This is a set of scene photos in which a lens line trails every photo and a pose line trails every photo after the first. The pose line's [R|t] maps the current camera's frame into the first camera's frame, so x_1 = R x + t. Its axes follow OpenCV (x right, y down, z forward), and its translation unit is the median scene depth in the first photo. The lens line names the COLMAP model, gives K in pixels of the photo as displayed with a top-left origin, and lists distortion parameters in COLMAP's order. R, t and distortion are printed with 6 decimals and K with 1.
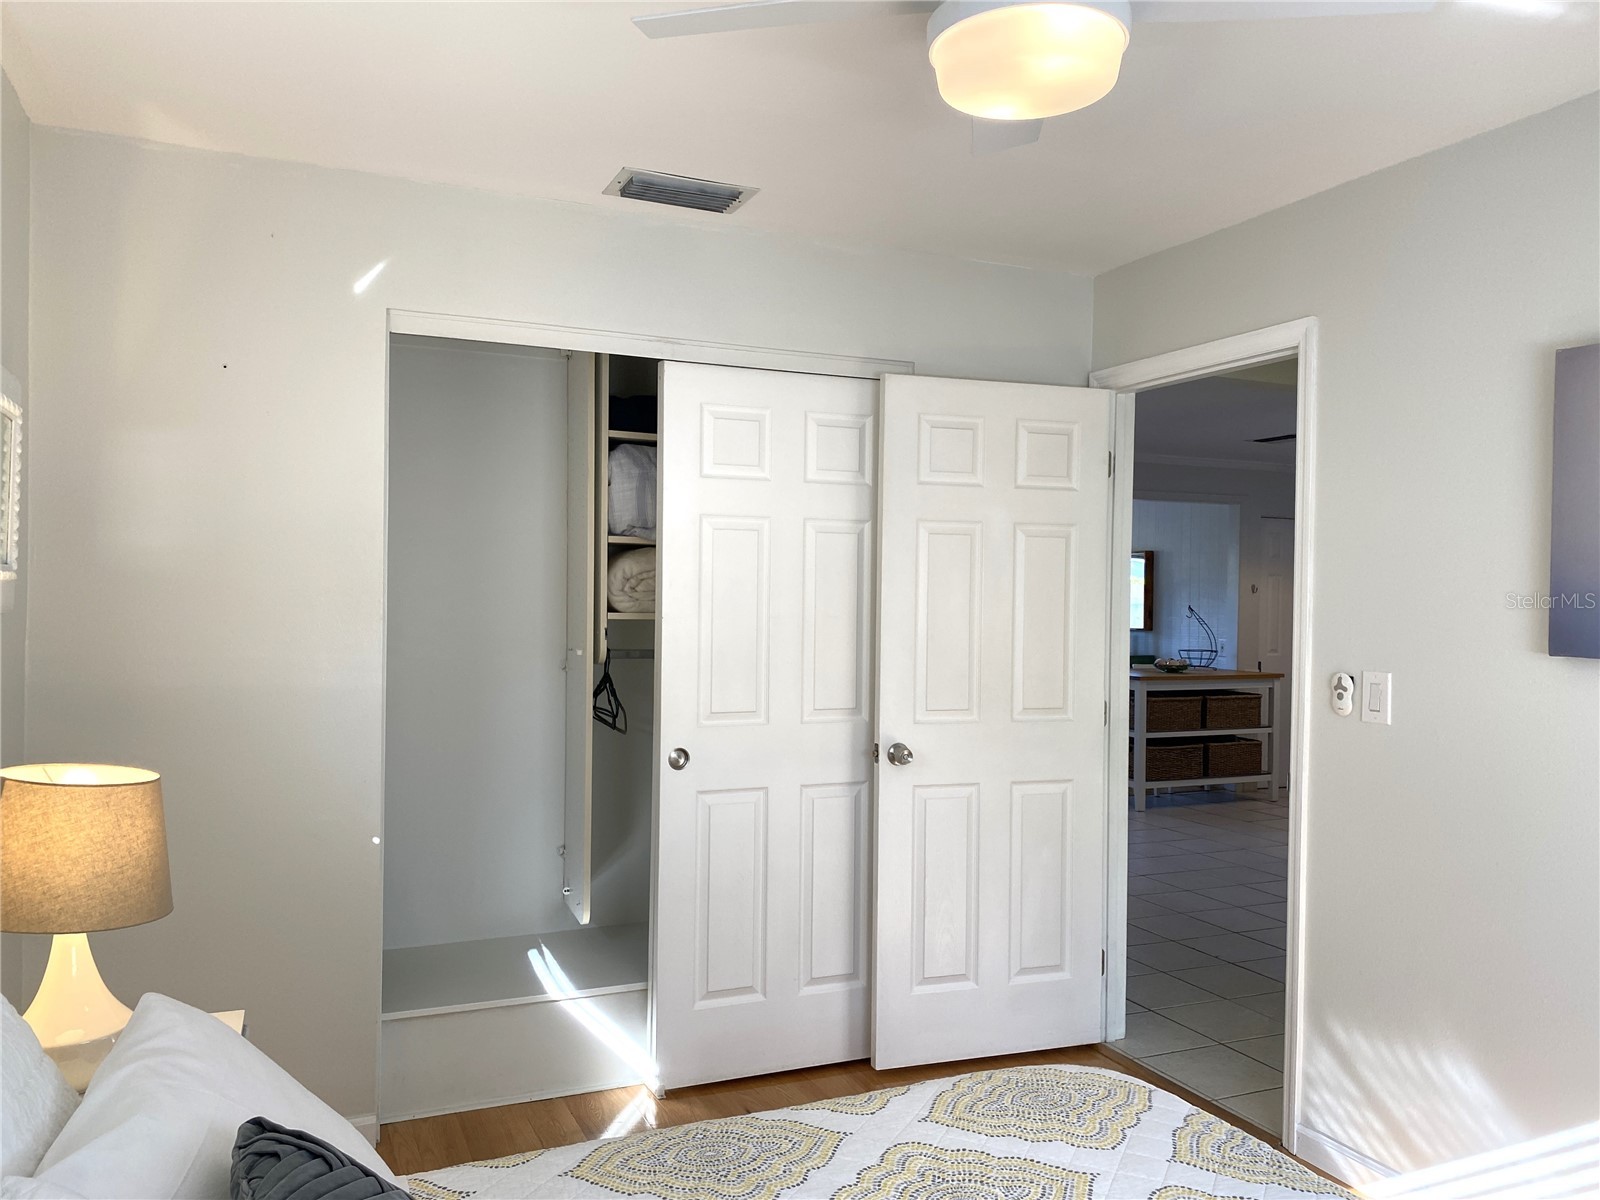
lens RADIAL K [[1219.0, 0, 794.7], [0, 1219.0, 611.6], [0, 0, 1]] dist [0.048881, -0.066661]
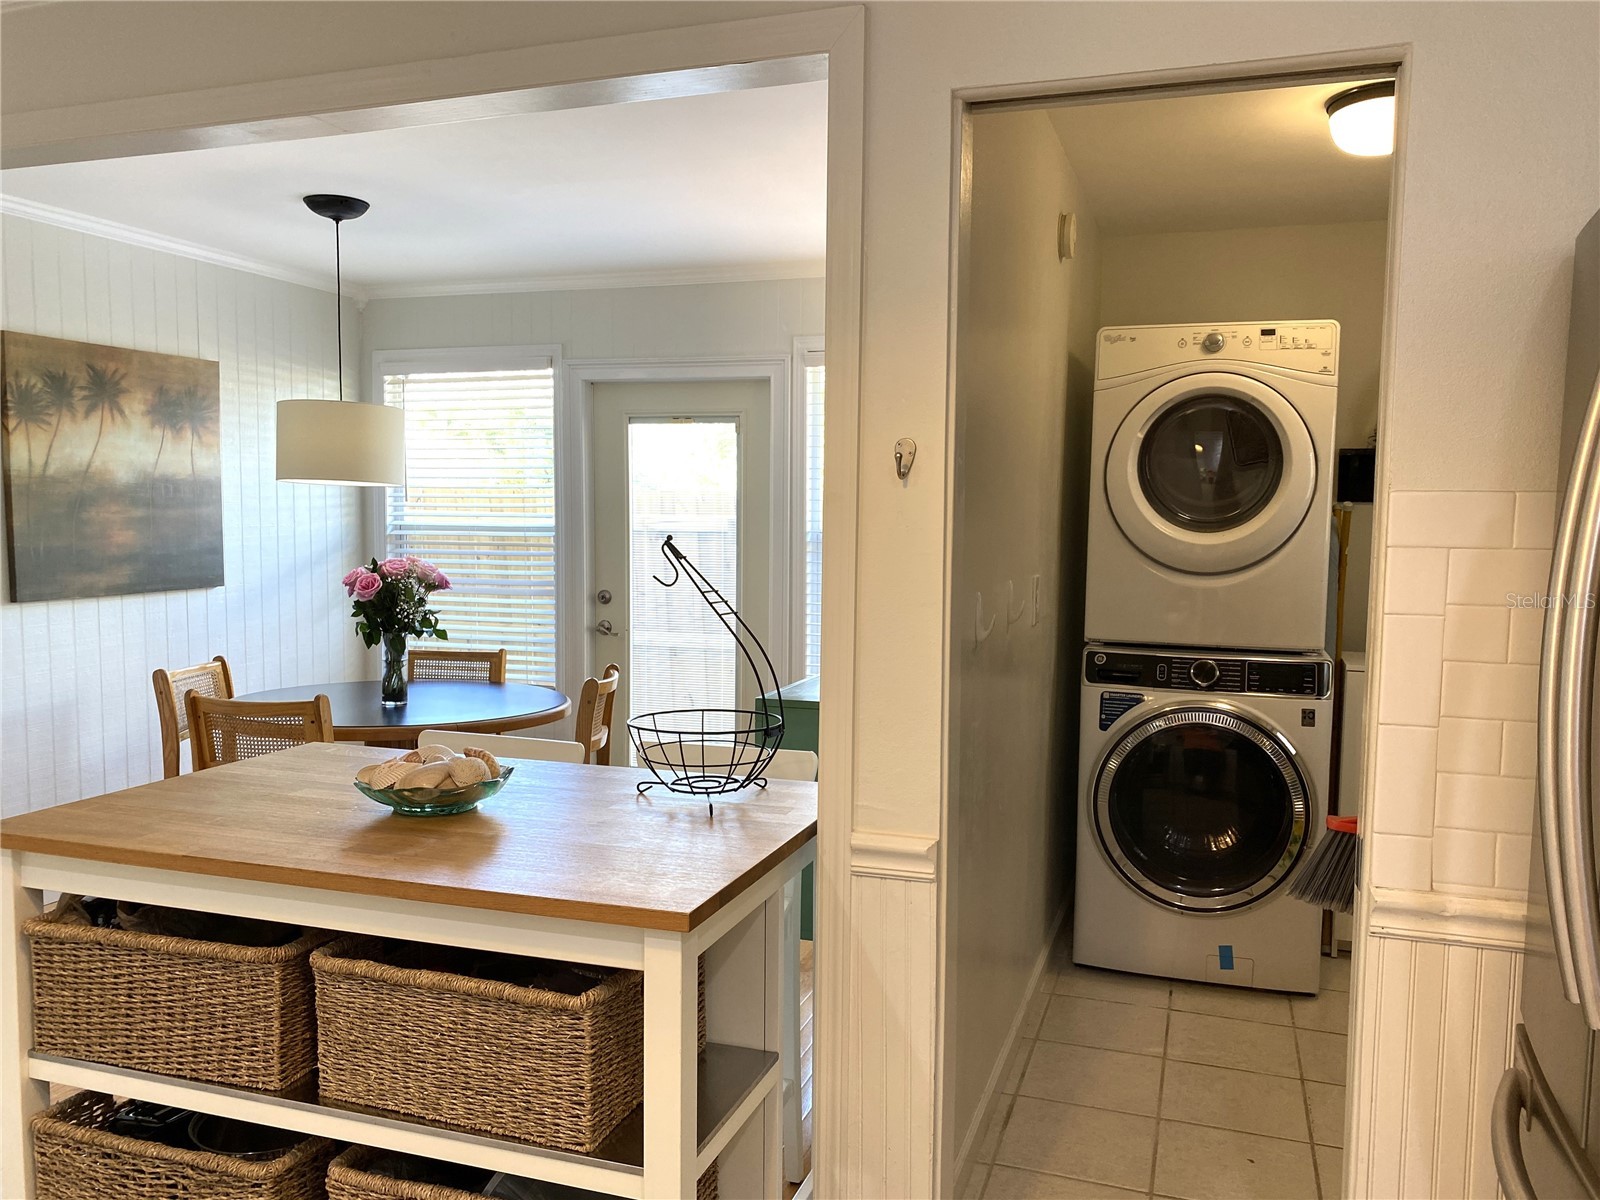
lens RADIAL K [[1219.0, 0, 817.3], [0, 1219.0, 609.5], [0, 0, 1]] dist [0.048881, -0.066661]
pose [[0.744963, 0.043331, -0.665697, 0.537190], [-0.008358, 0.998416, 0.055635, -0.004335], [0.667053, -0.035882, 0.744145, 0.888066]]
